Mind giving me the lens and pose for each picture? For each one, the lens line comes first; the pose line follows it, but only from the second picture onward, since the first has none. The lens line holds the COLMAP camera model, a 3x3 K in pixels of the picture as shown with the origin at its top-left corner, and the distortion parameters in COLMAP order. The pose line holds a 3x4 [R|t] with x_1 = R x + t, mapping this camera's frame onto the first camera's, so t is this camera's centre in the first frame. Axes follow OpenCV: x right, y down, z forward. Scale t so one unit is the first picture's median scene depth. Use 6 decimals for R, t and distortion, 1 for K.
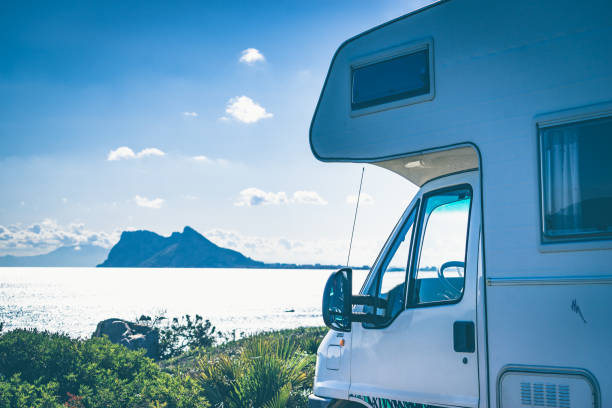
lens RADIAL K [[778.6, 0, 306.0], [0, 778.6, 204.0], [0, 0, 1]] dist [-0.013837, -0.029012]
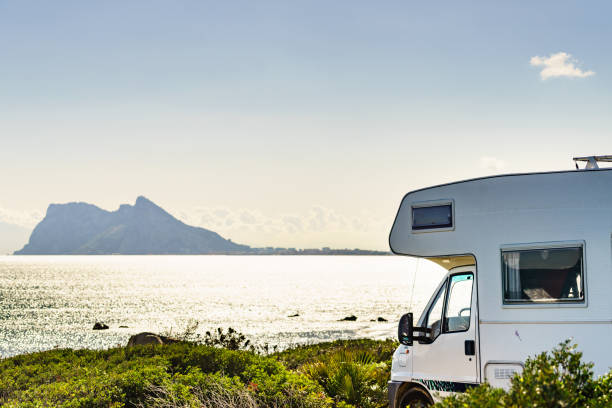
lens RADIAL K [[1130.7, 0, 305.7], [0, 1130.7, 171.2], [0, 0, 1]] dist [0.040017, 0.026494]
pose [[0.999976, -0.006961, -0.000086, -0.182943], [0.006961, 0.999912, 0.011331, -0.269978], [0.000007, -0.011331, 0.999936, -1.610628]]
